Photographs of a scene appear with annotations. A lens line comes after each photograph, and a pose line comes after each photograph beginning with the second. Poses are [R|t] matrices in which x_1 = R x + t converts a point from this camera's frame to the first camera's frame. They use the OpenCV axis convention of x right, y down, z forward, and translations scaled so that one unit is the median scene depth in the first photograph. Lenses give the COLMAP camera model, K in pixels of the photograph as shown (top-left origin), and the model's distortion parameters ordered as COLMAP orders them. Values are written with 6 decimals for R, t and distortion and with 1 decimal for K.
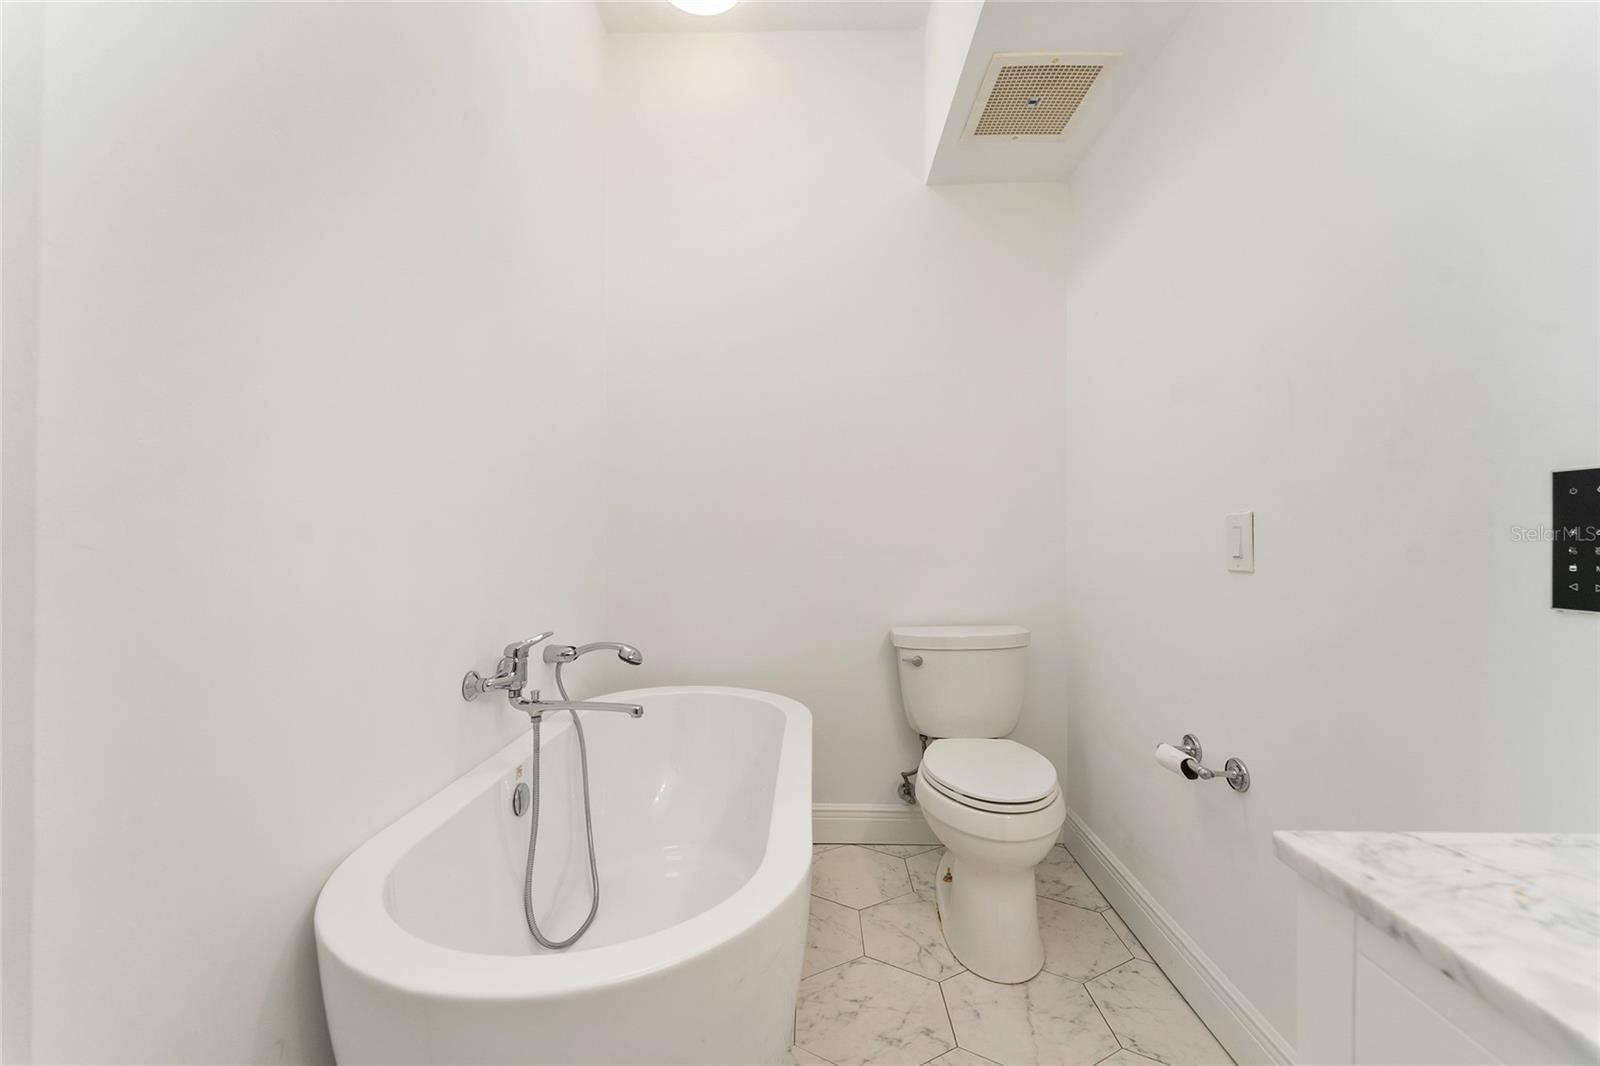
lens RADIAL K [[649.3, 0, 800.0], [0, 649.3, 533.0], [0, 0, 1]] dist [0.000376, -0.000394]
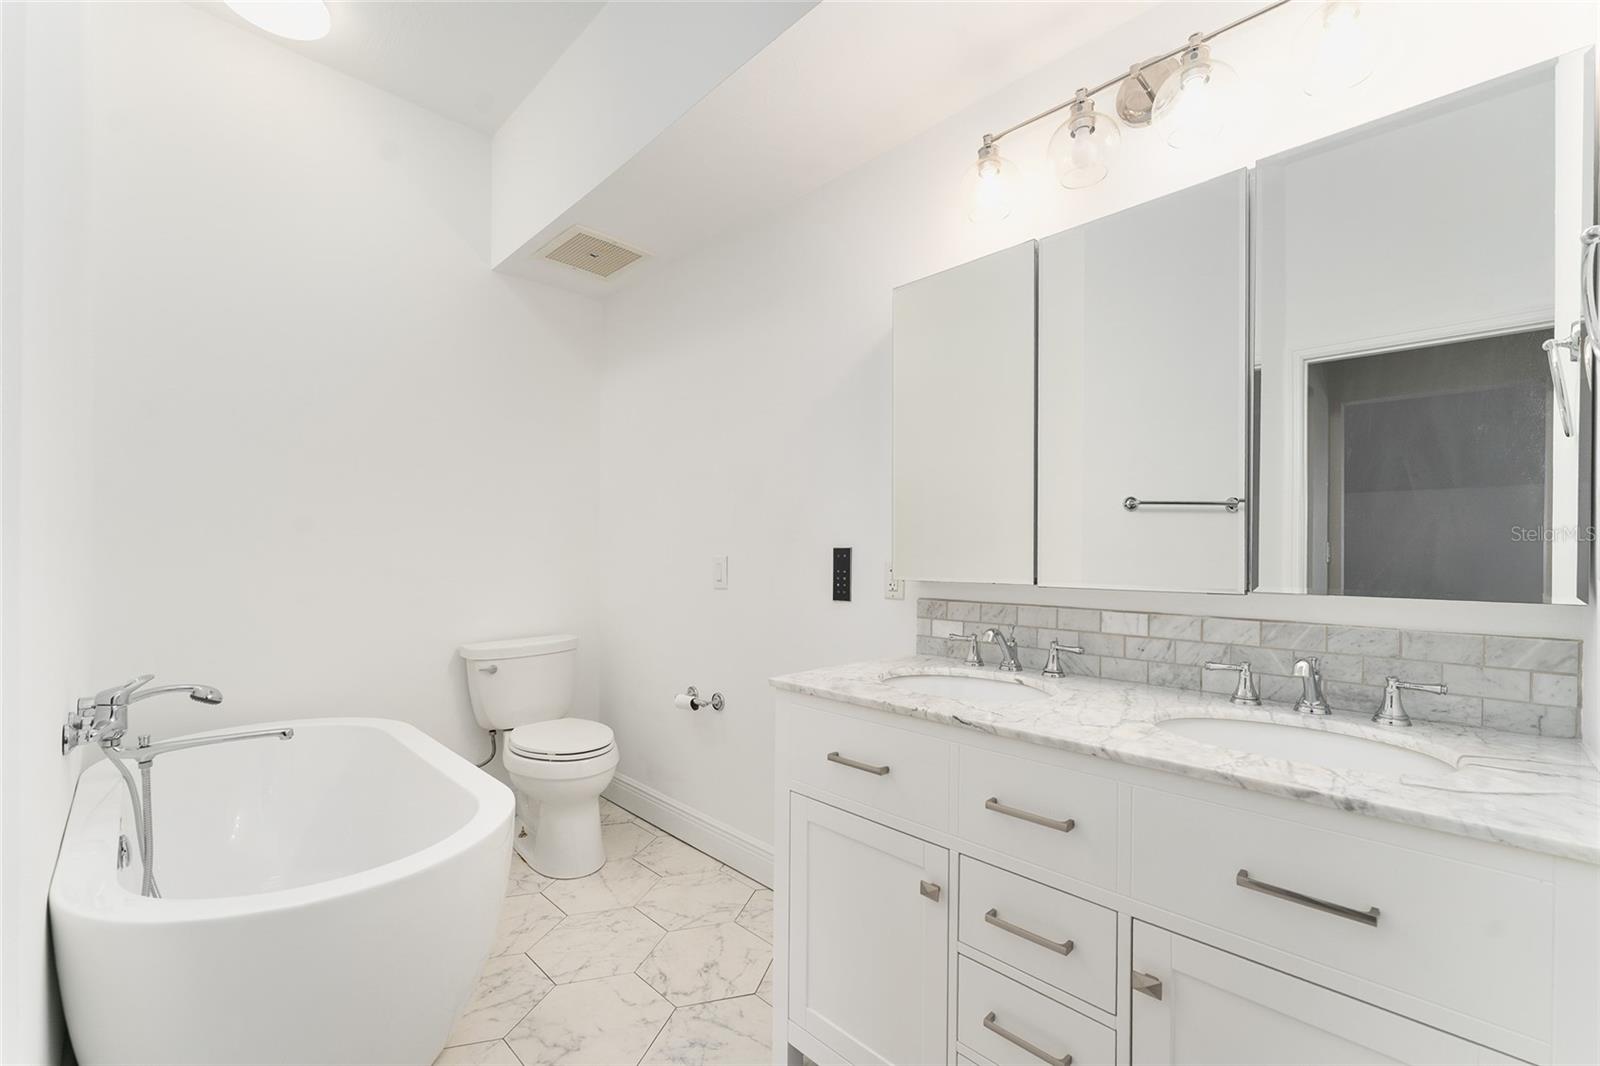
lens RADIAL K [[649.3, 0, 800.0], [0, 649.3, 533.0], [0, 0, 1]] dist [0.000376, -0.000394]
pose [[0.696458, 0.028188, 0.717044, -0.405345], [-0.009710, 0.999507, -0.029861, -0.037554], [-0.717532, 0.013835, 0.696388, -0.363396]]
